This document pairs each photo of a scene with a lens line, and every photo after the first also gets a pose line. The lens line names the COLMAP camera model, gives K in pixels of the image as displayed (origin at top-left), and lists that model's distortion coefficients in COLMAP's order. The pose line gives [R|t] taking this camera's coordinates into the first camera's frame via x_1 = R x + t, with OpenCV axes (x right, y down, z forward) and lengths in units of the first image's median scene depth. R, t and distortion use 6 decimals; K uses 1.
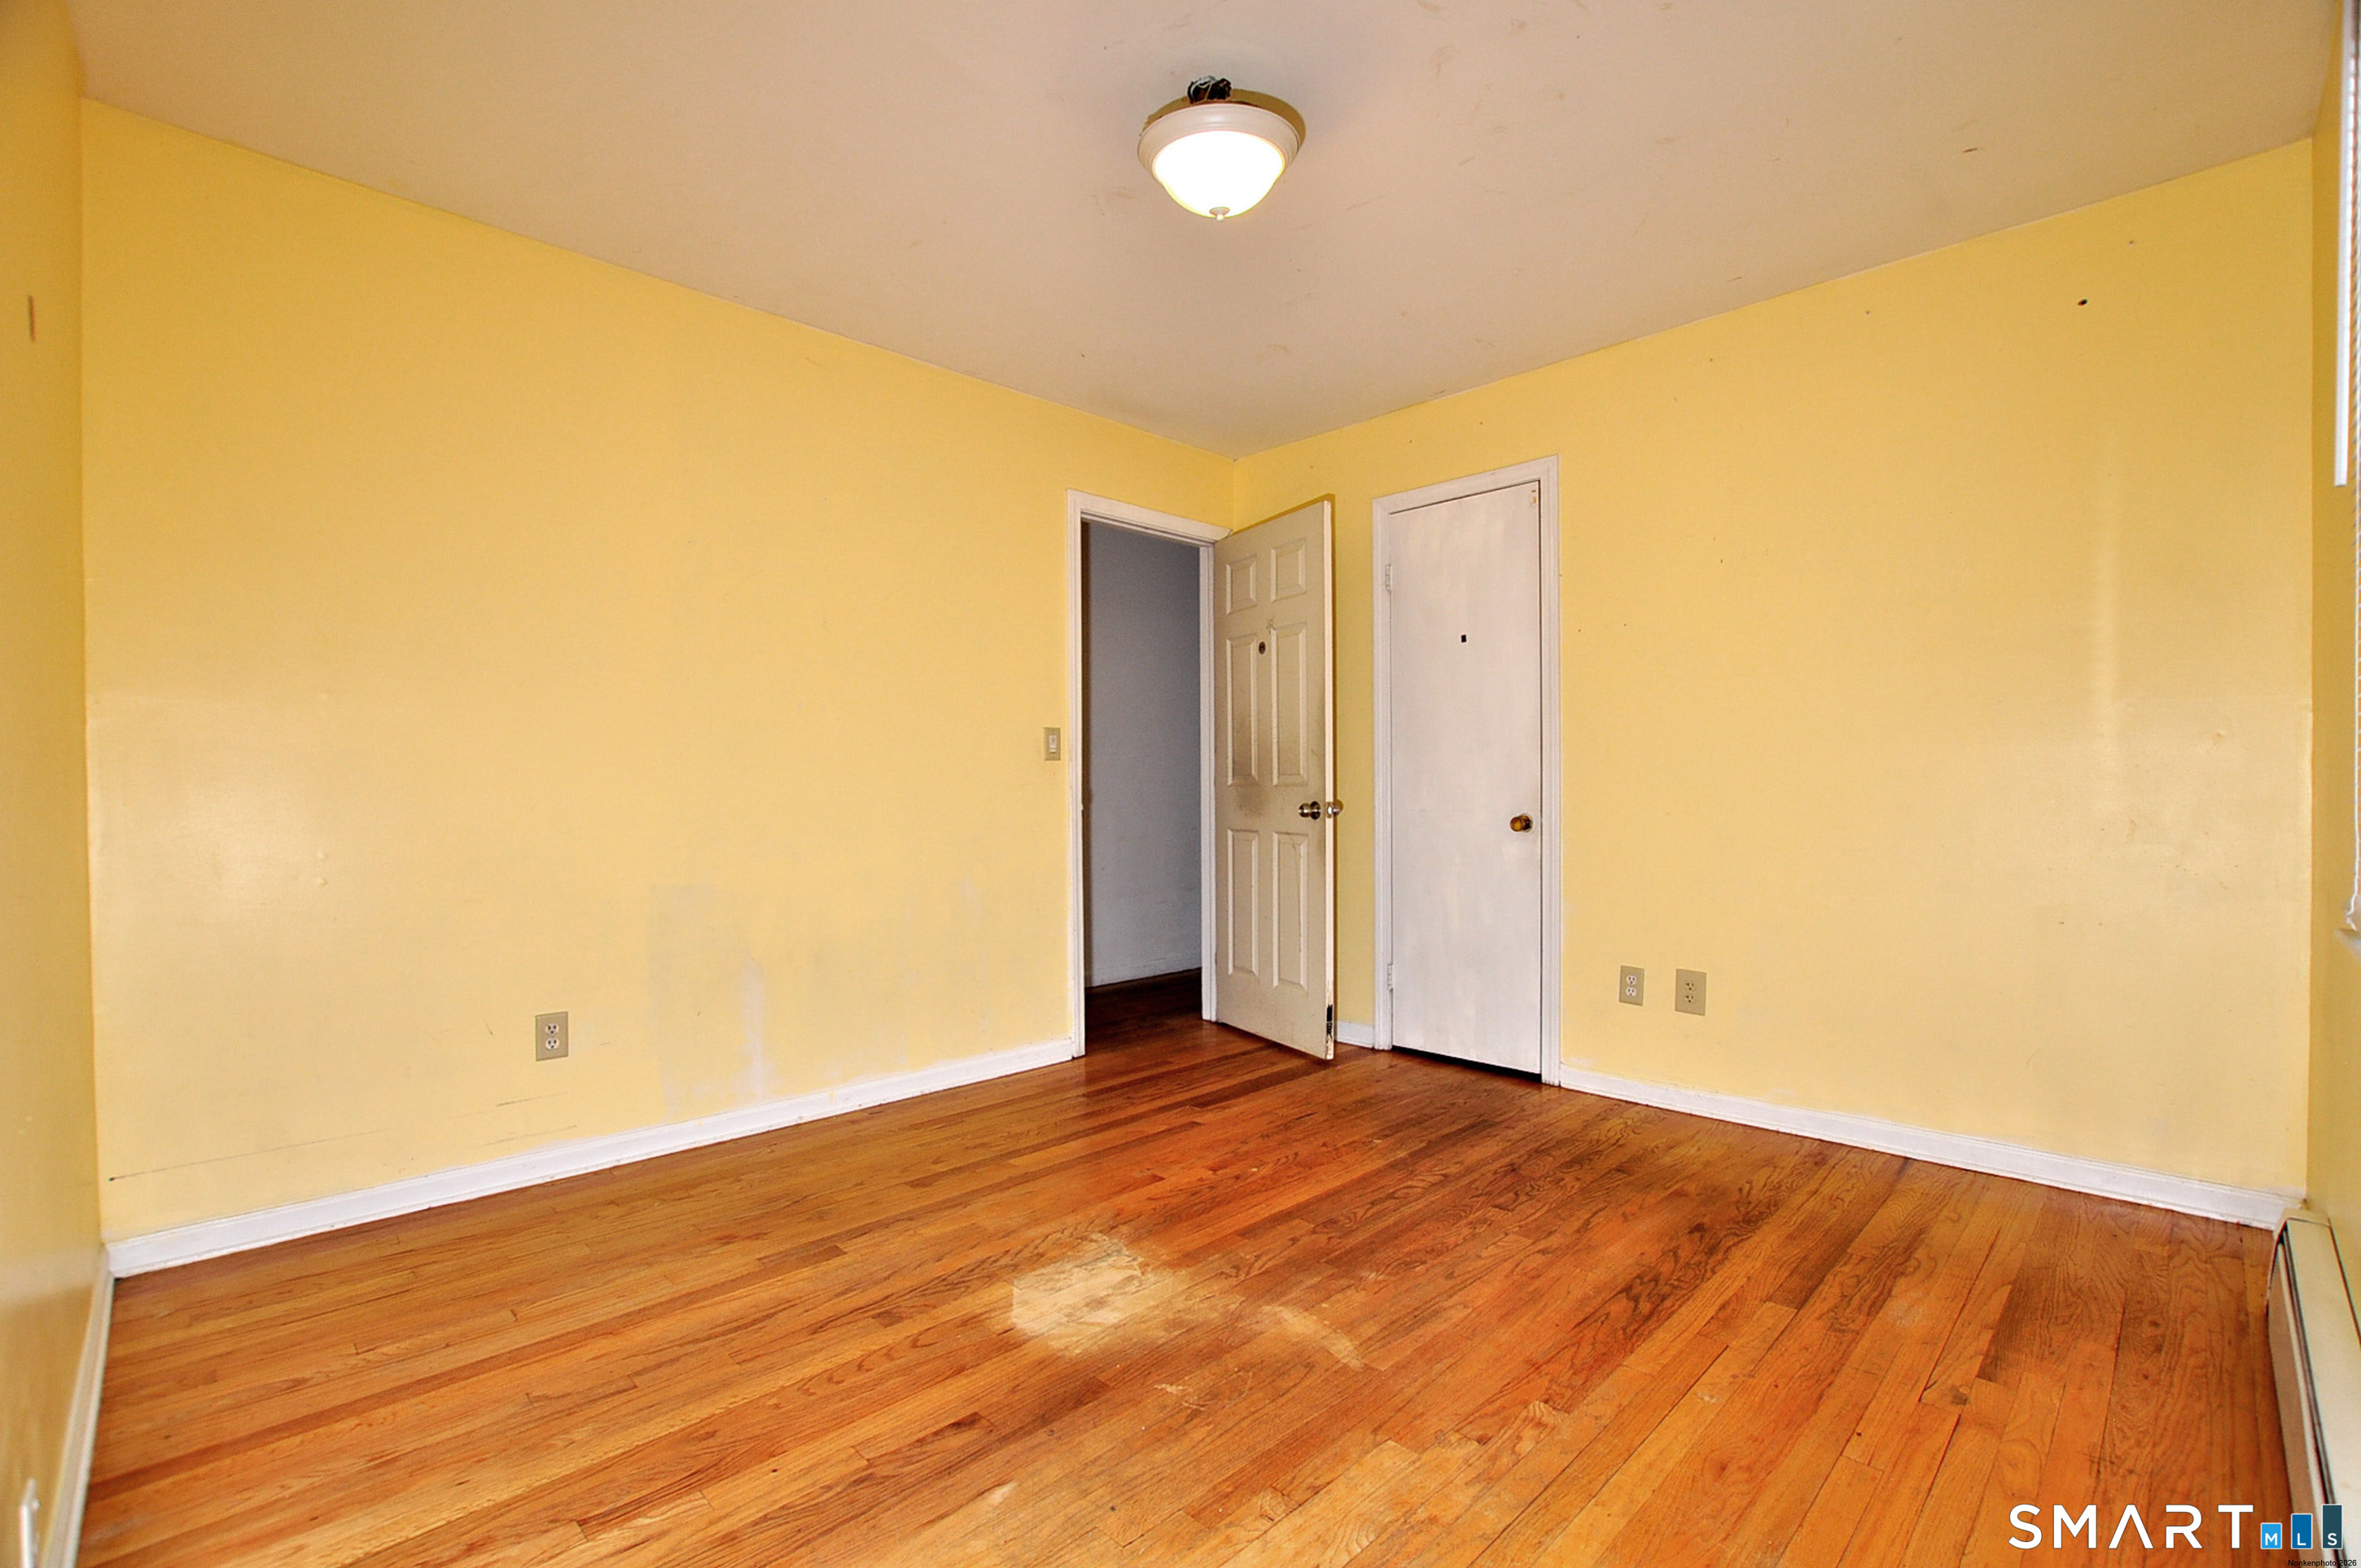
lens RADIAL K [[1062.8, 0, 1181.3], [0, 1062.8, 778.0], [0, 0, 1]] dist [-0.025983, 0.001611]
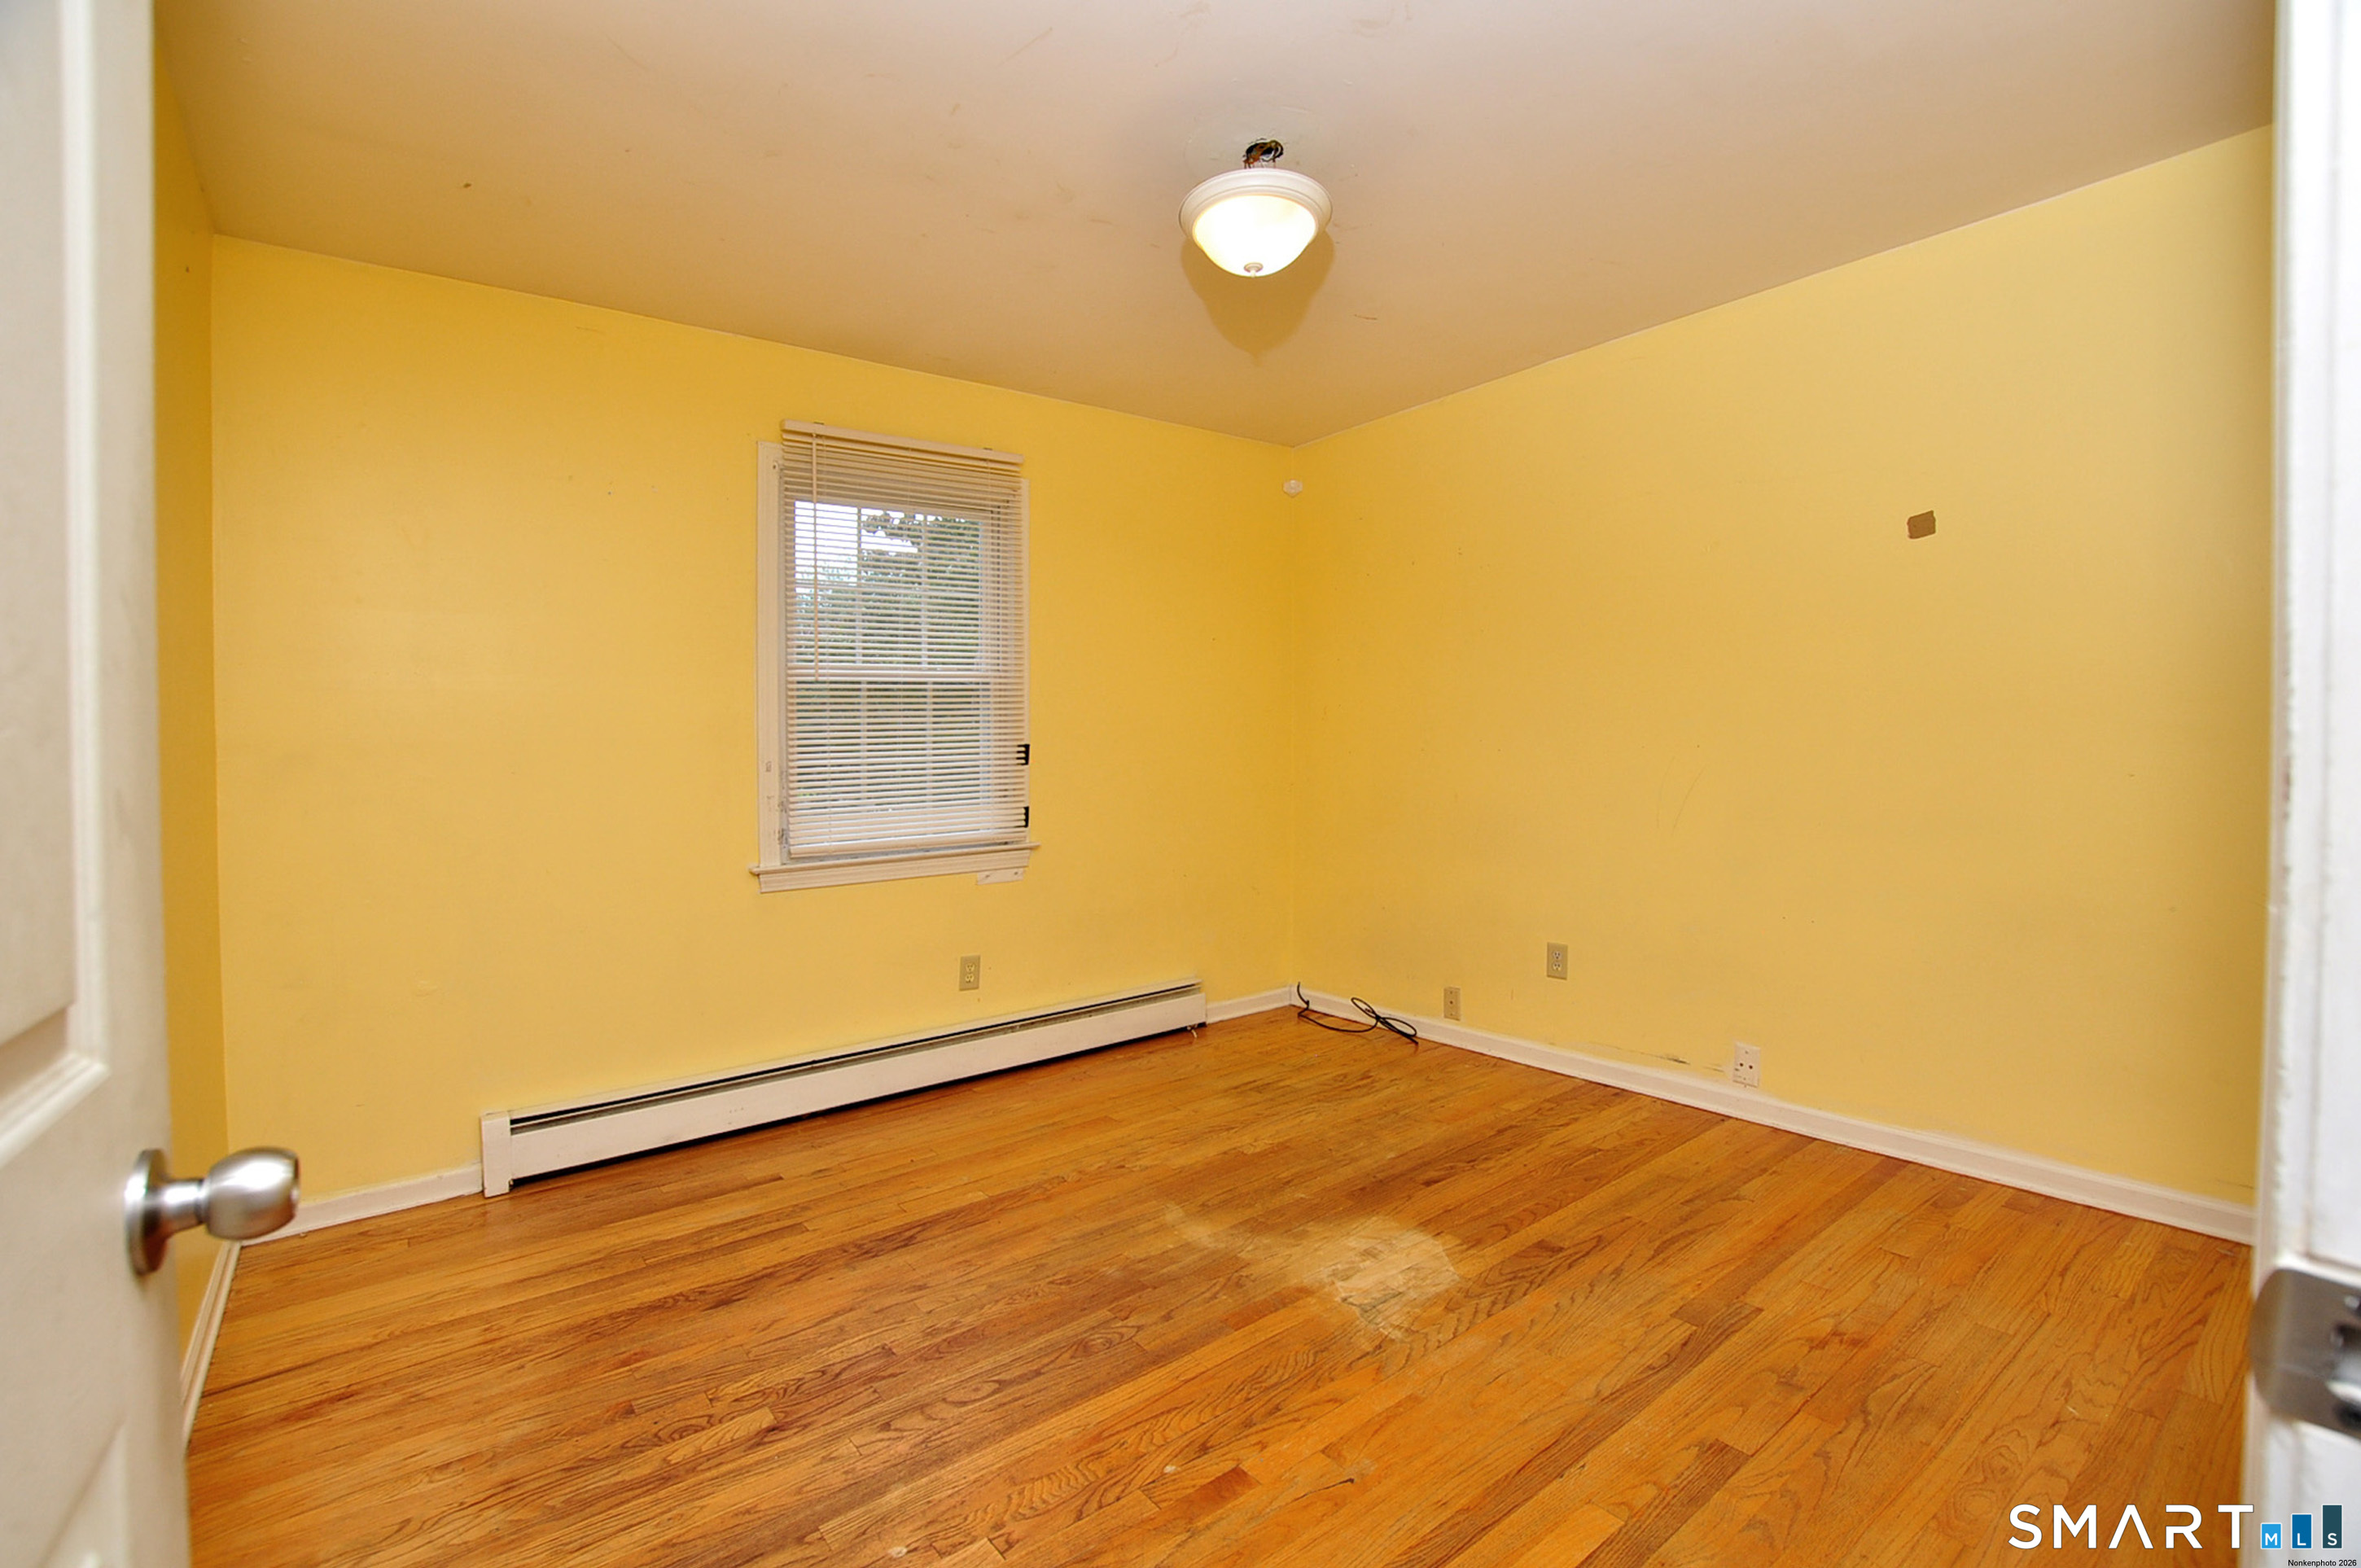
lens RADIAL K [[1062.8, 0, 1180.8], [0, 1062.8, 785.1], [0, 0, 1]] dist [-0.025983, 0.001611]
pose [[-0.993758, 0.025345, 0.108638, -0.013561], [0.029224, 0.998985, 0.034264, -0.042830], [-0.107659, 0.037225, -0.993491, 2.012173]]
